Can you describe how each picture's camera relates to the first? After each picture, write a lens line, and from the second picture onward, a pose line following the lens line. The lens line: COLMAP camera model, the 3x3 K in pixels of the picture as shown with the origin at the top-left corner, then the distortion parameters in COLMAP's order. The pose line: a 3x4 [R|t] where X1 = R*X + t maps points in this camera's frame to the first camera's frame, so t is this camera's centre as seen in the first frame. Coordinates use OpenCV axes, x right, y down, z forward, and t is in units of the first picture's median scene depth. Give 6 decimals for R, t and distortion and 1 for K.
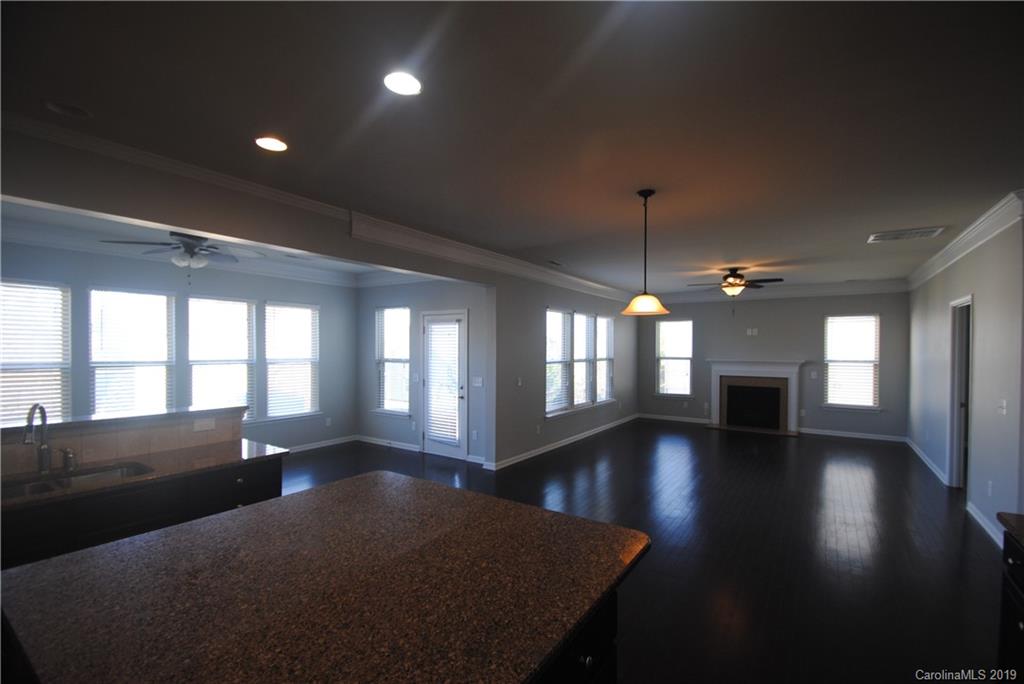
lens RADIAL K [[451.2, 0, 513.6], [0, 451.2, 351.8], [0, 0, 1]] dist [-0.002867, -0.005420]
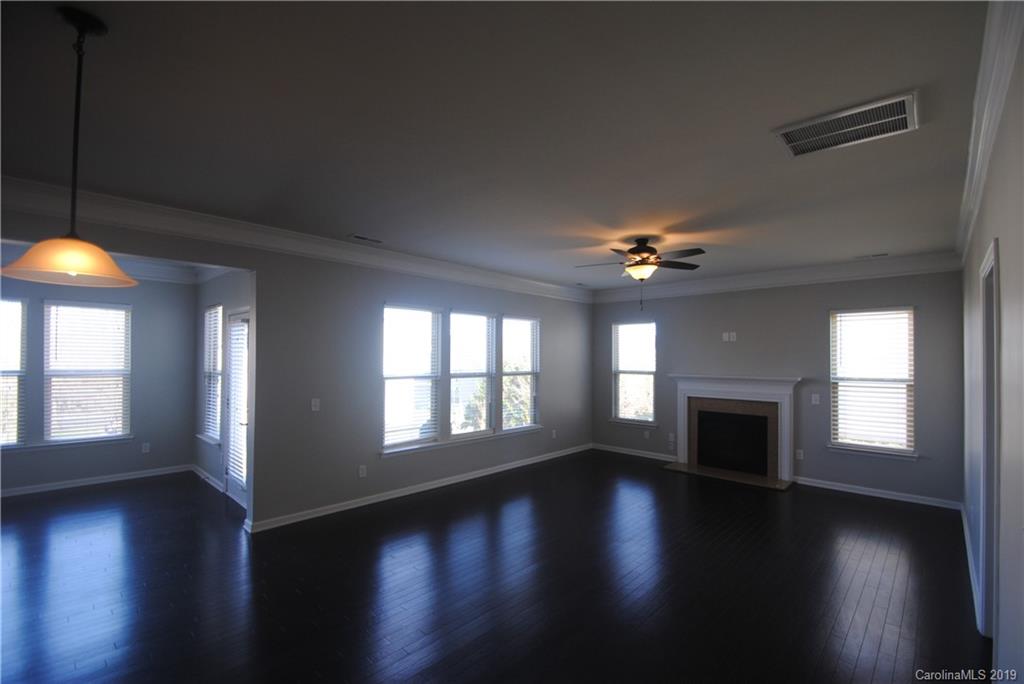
lens RADIAL K [[451.2, 0, 510.2], [0, 451.2, 349.3], [0, 0, 1]] dist [-0.002867, -0.005420]
pose [[0.987684, 0.000264, -0.156461, 0.320447], [-0.004529, 0.999628, -0.026903, -0.003433], [0.156396, 0.027280, 0.987318, 0.256383]]
